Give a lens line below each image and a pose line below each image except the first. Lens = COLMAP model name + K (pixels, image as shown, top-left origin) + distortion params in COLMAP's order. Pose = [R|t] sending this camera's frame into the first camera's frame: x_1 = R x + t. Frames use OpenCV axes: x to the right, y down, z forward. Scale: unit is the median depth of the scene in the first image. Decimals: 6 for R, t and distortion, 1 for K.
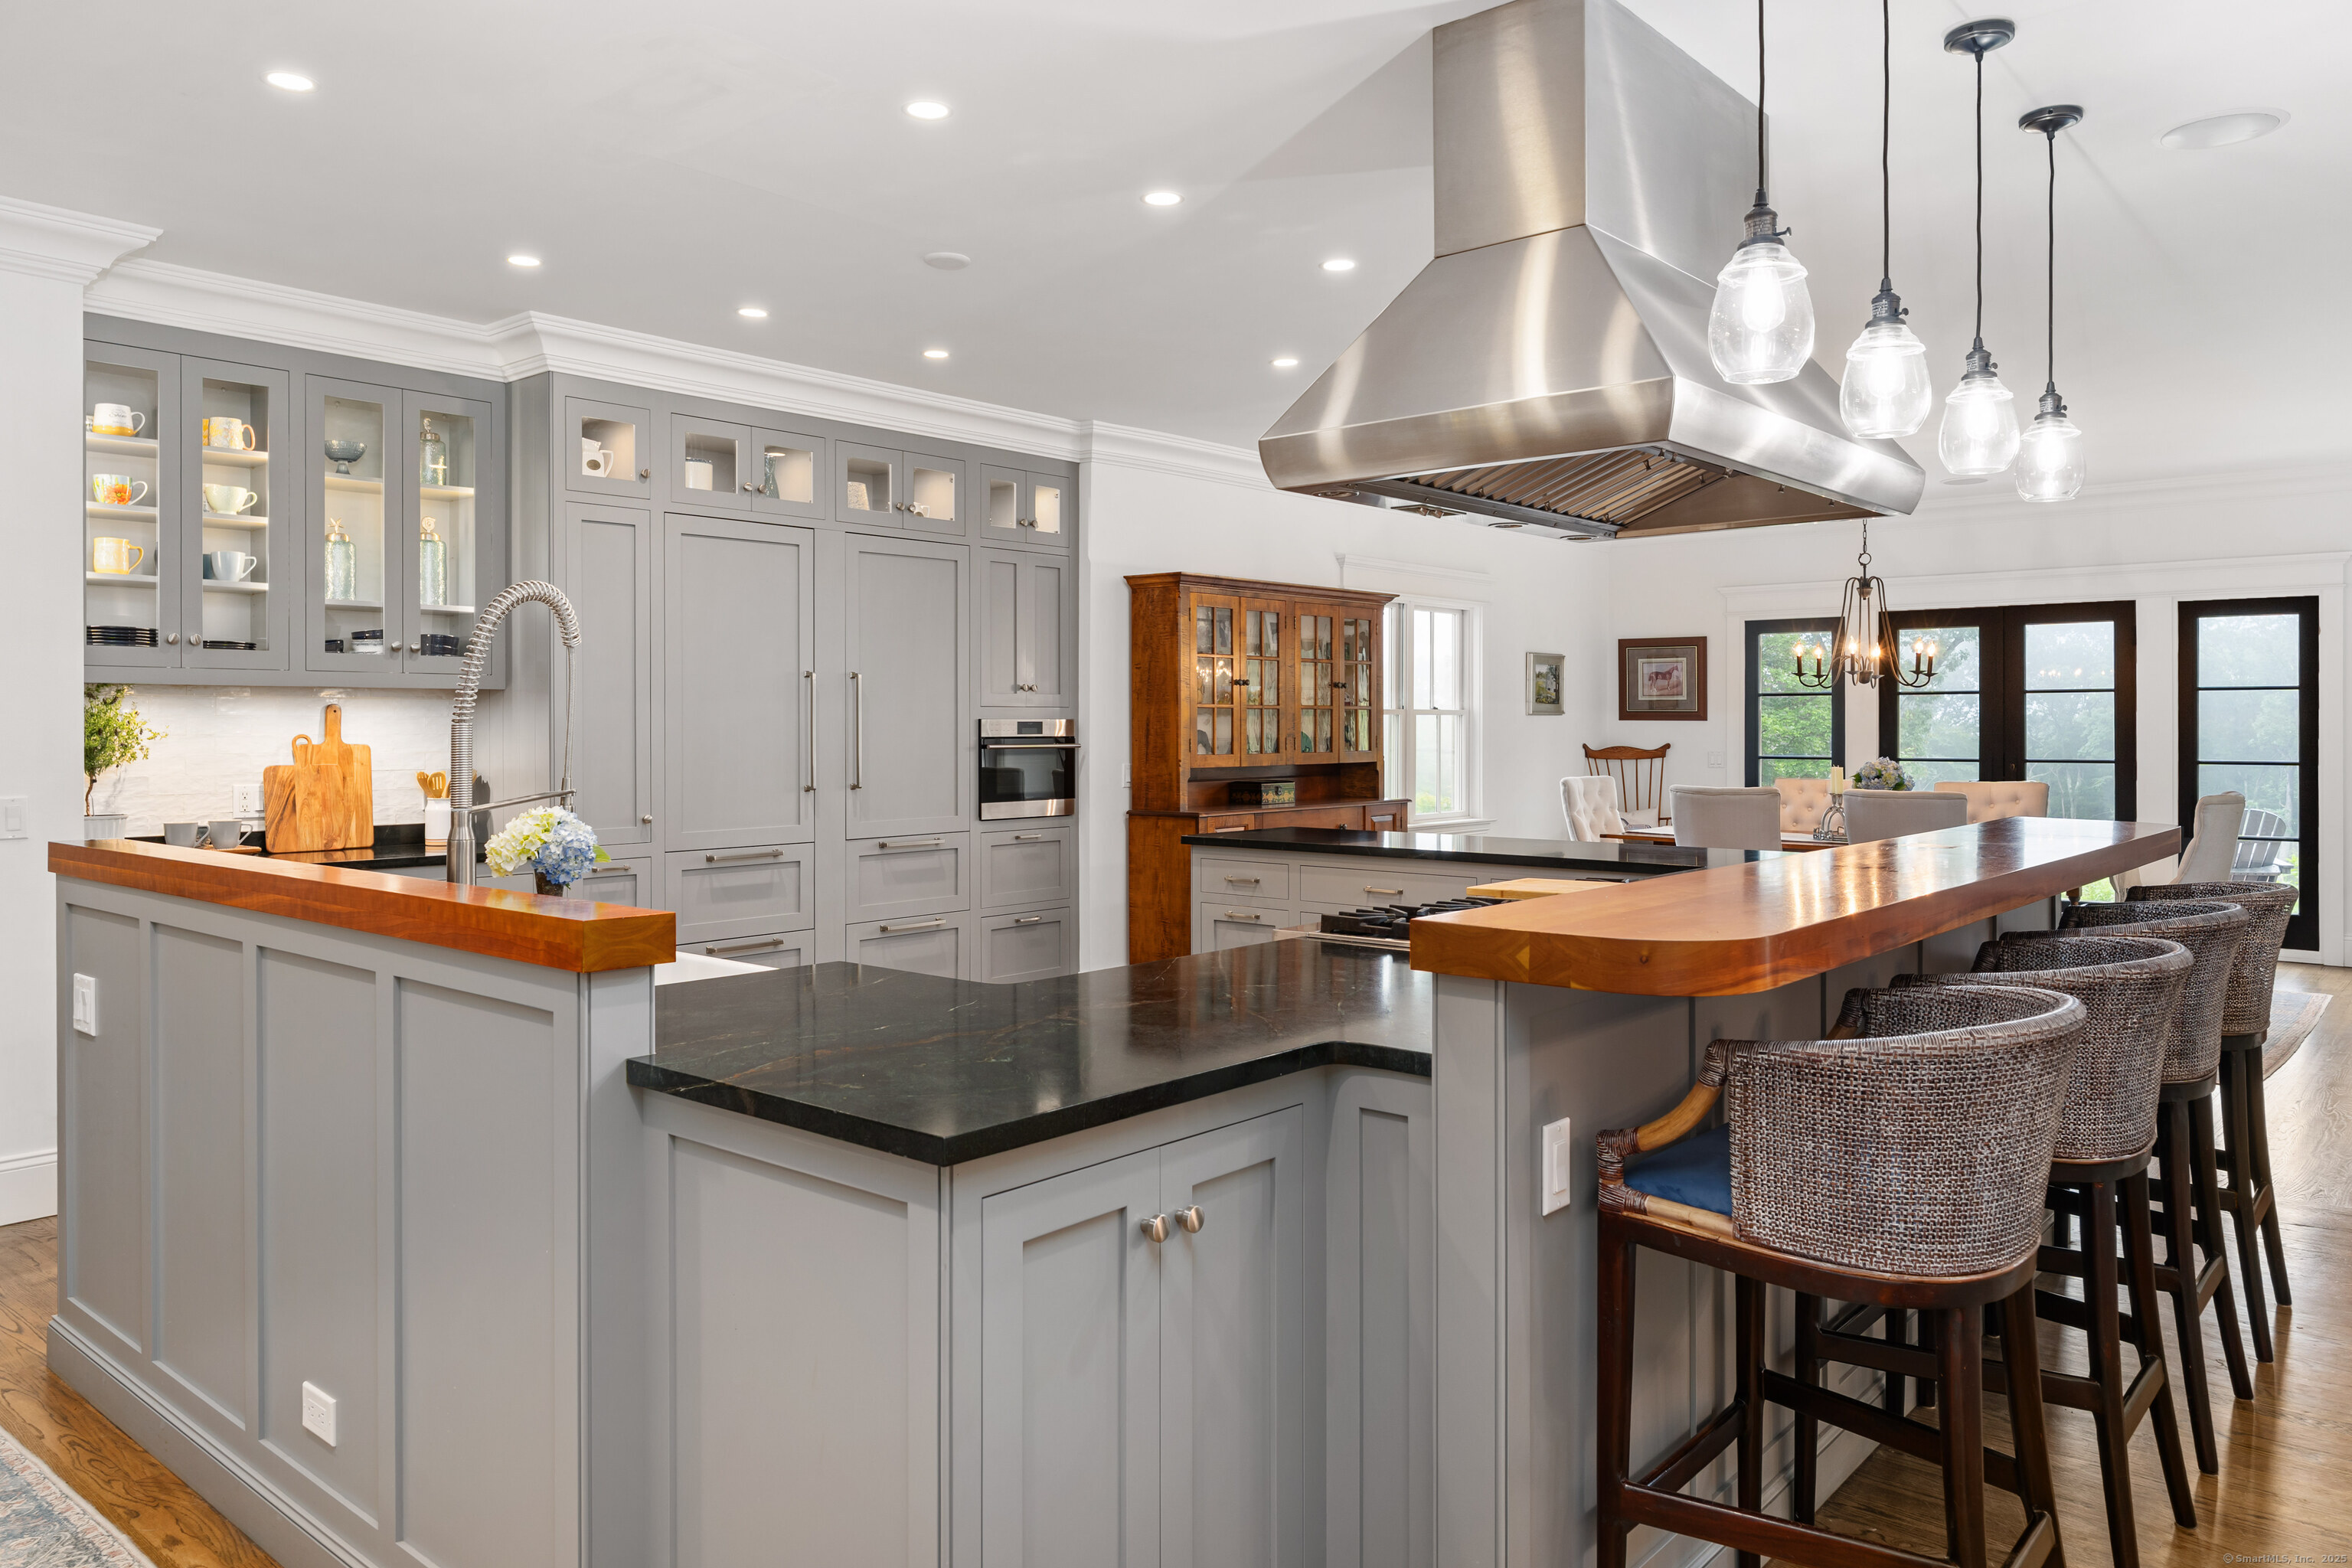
lens RADIAL K [[1615.5, 0, 1144.0], [0, 1615.5, 730.1], [0, 0, 1]] dist [0.007965, 0.000818]
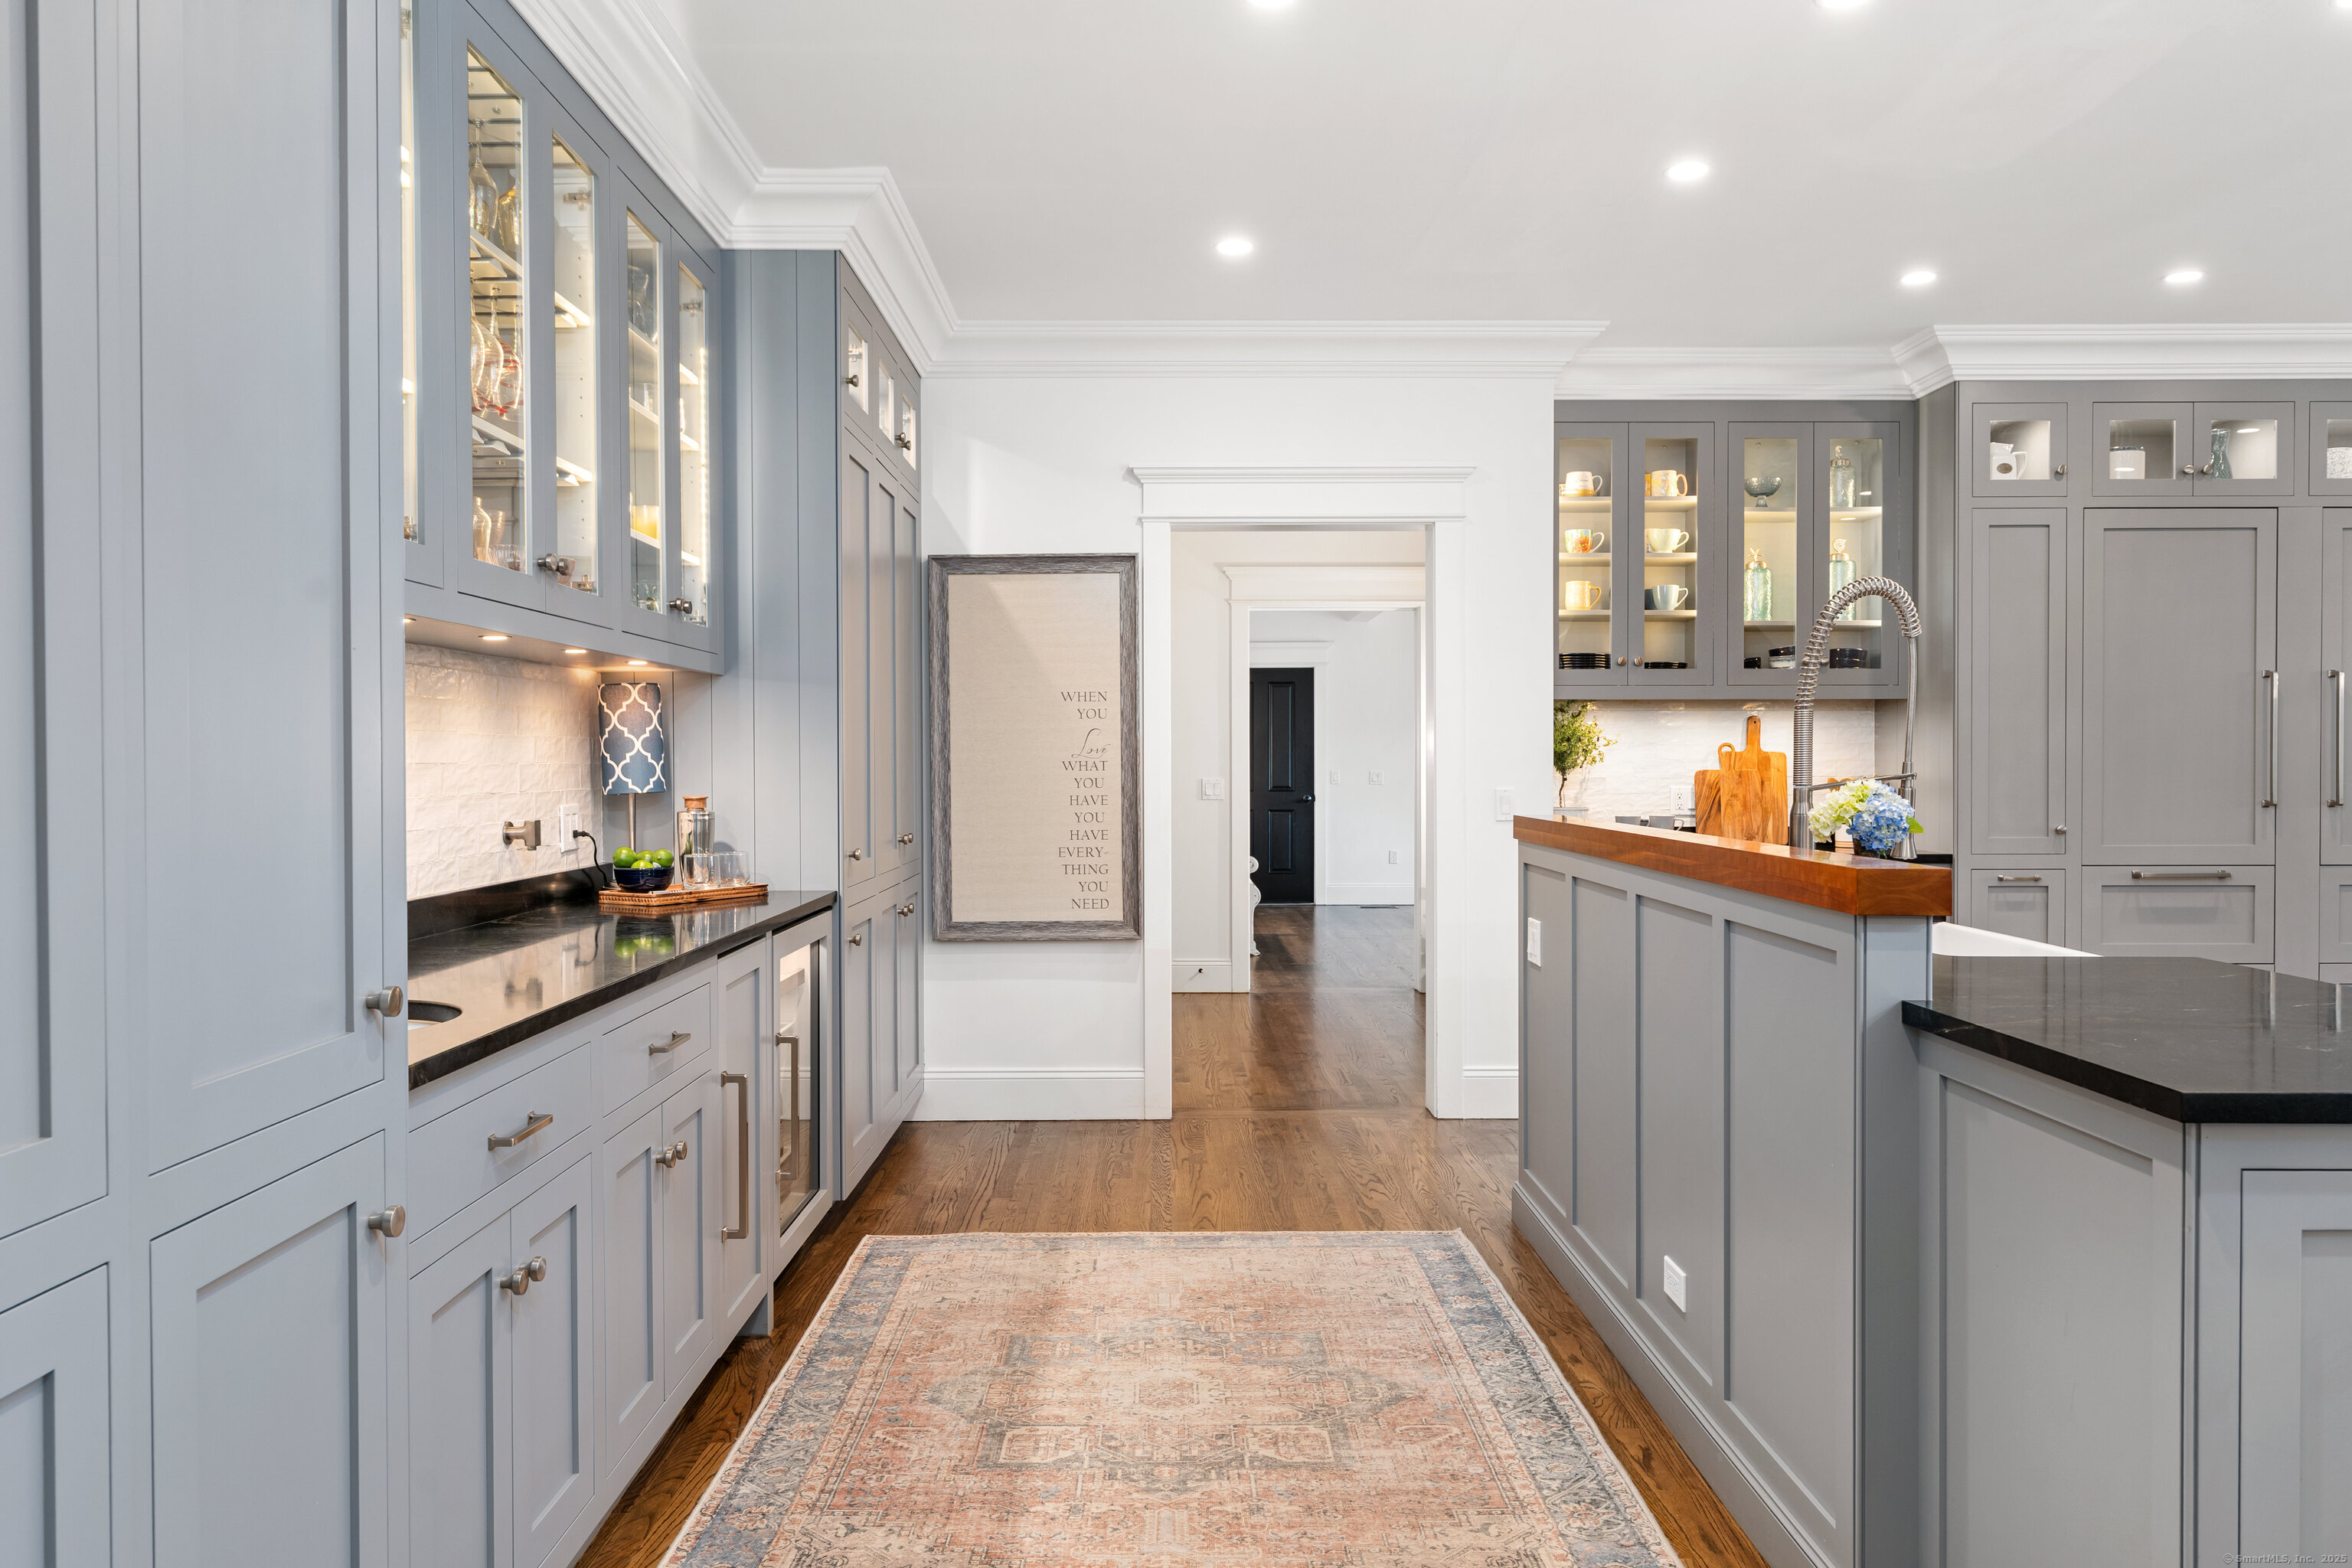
lens RADIAL K [[1615.5, 0, 1177.5], [0, 1615.5, 772.3], [0, 0, 1]] dist [0.007965, 0.000818]
pose [[0.663849, 0.004367, -0.747854, 0.075112], [-0.001766, 0.999989, 0.004272, 0.020799], [0.747865, -0.001515, 0.663849, -0.036954]]
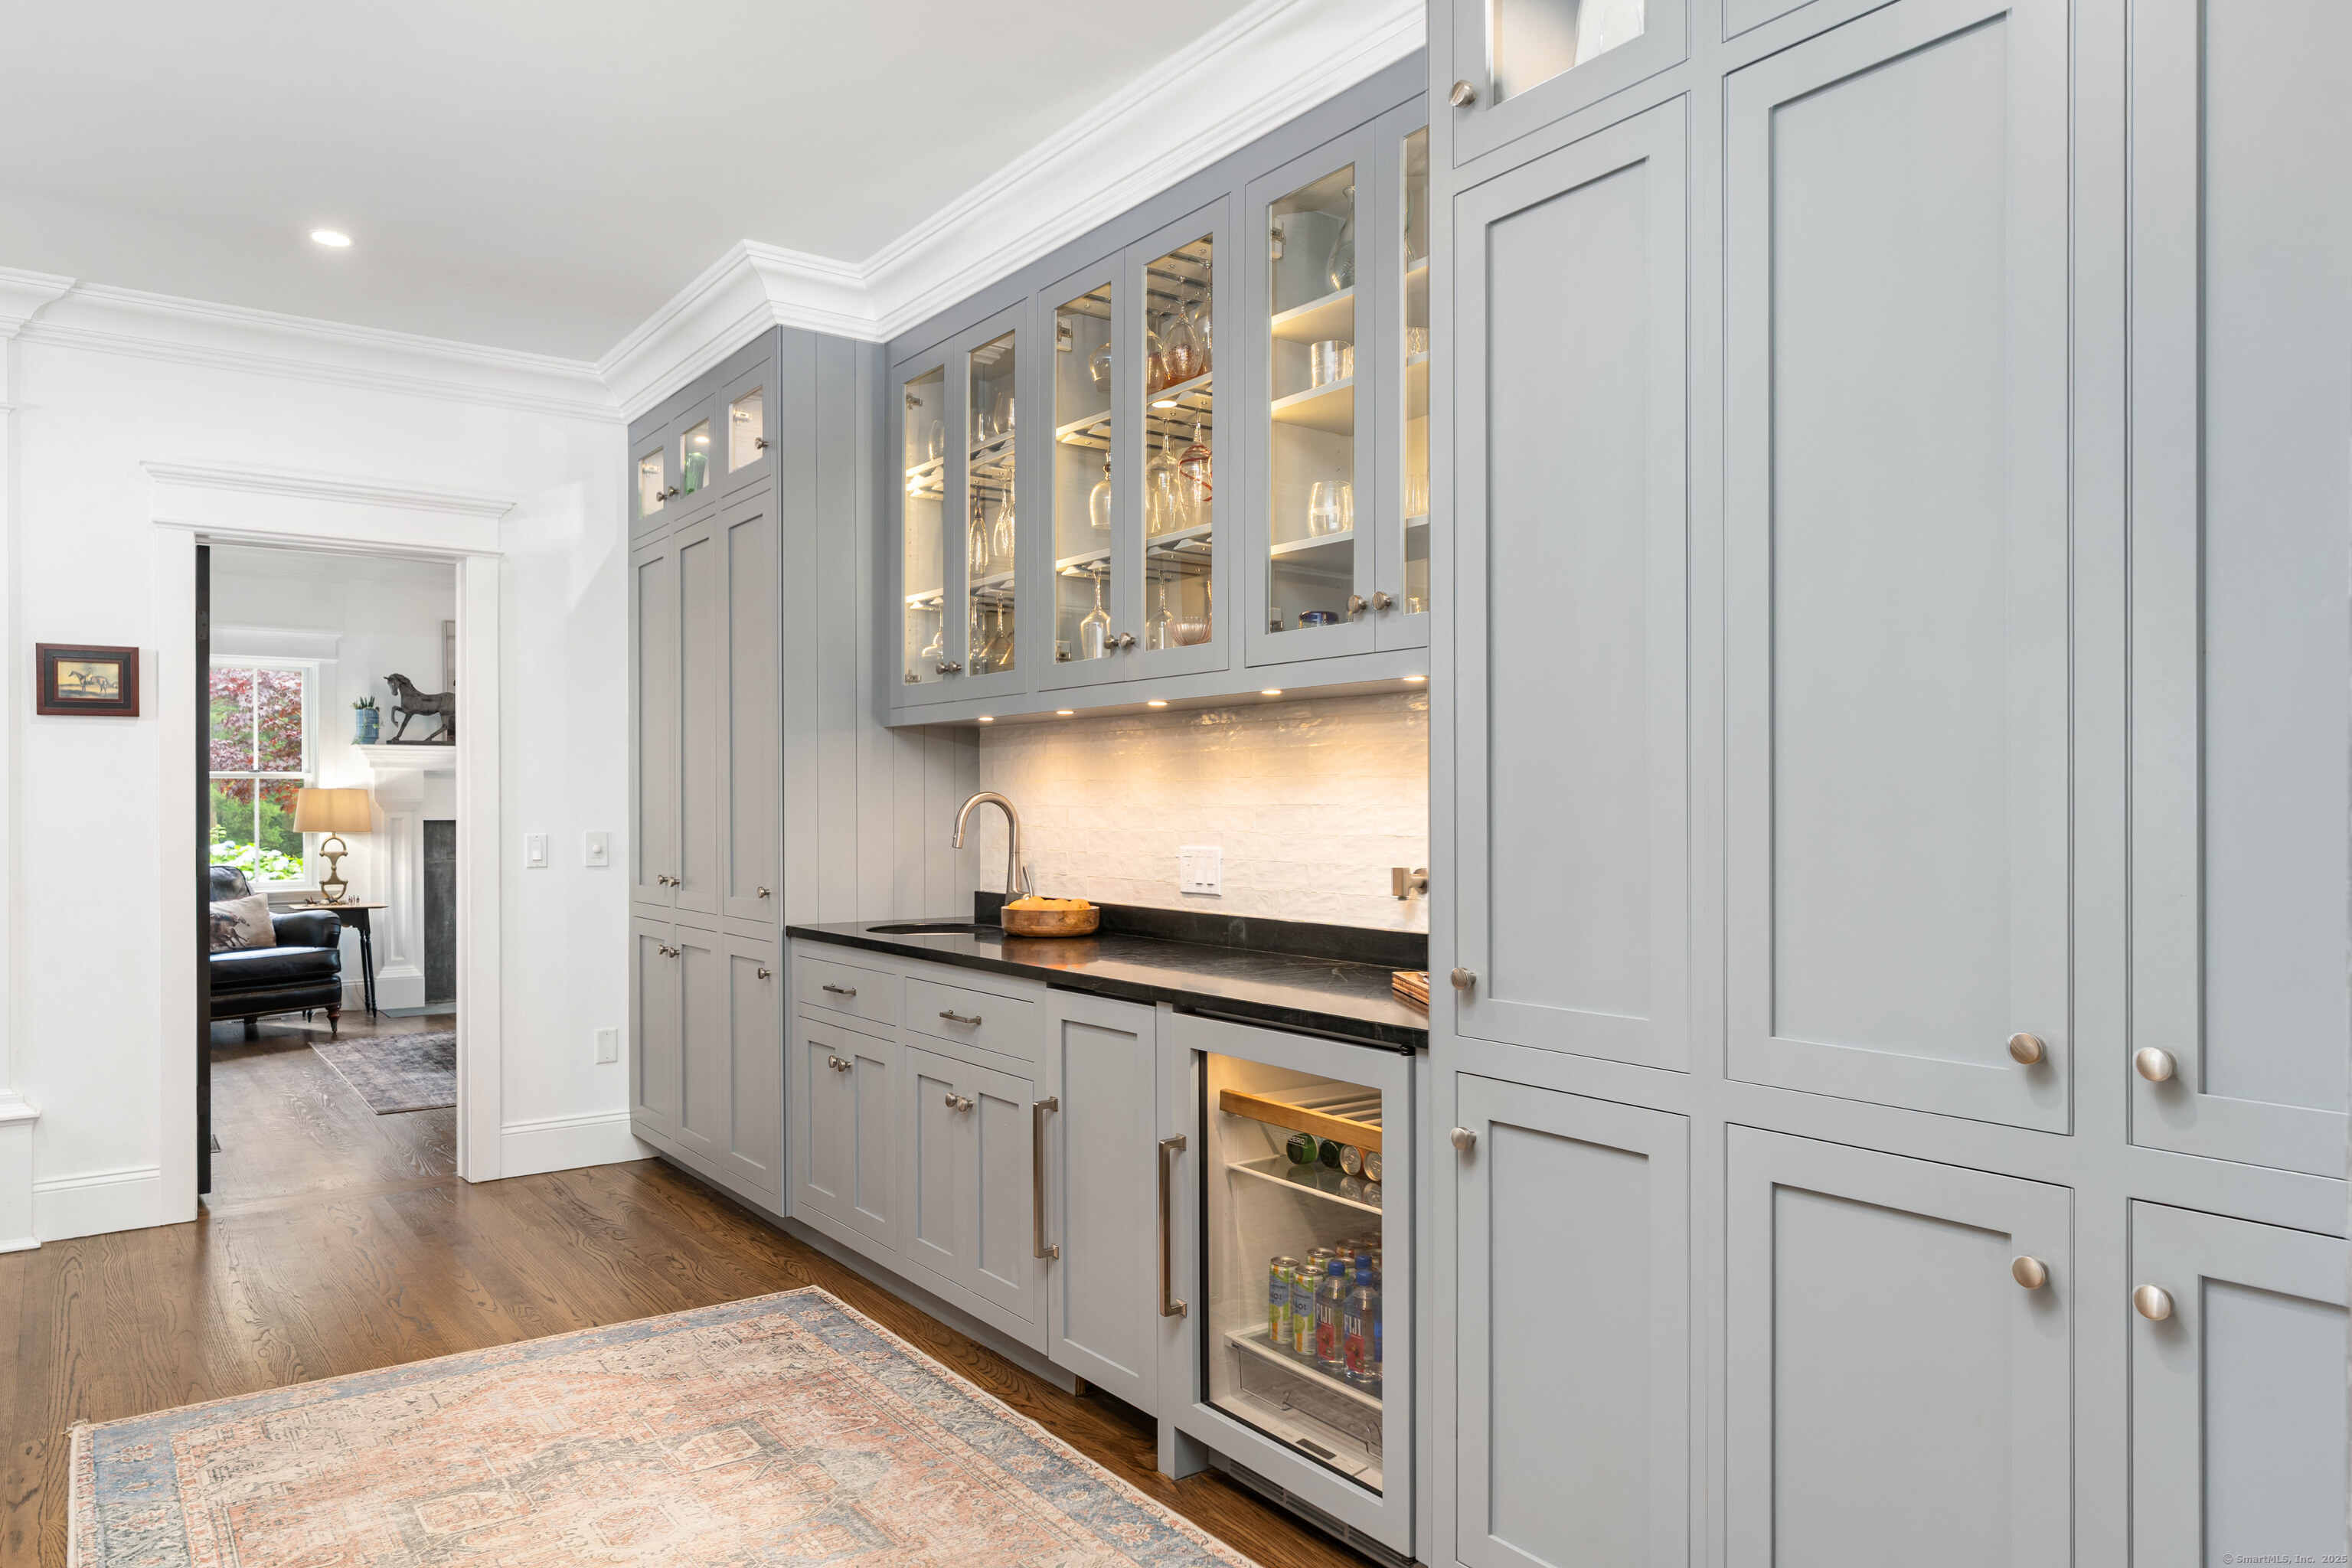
lens RADIAL K [[1549.8, 0, 1167.7], [0, 1549.8, 802.6], [0, 0, 1]] dist [0.000409, -0.003565]
pose [[-0.973580, 0.001822, 0.228338, -0.687821], [0.003236, 0.999978, 0.005817, 0.015227], [-0.228323, 0.006402, -0.973564, 0.840537]]
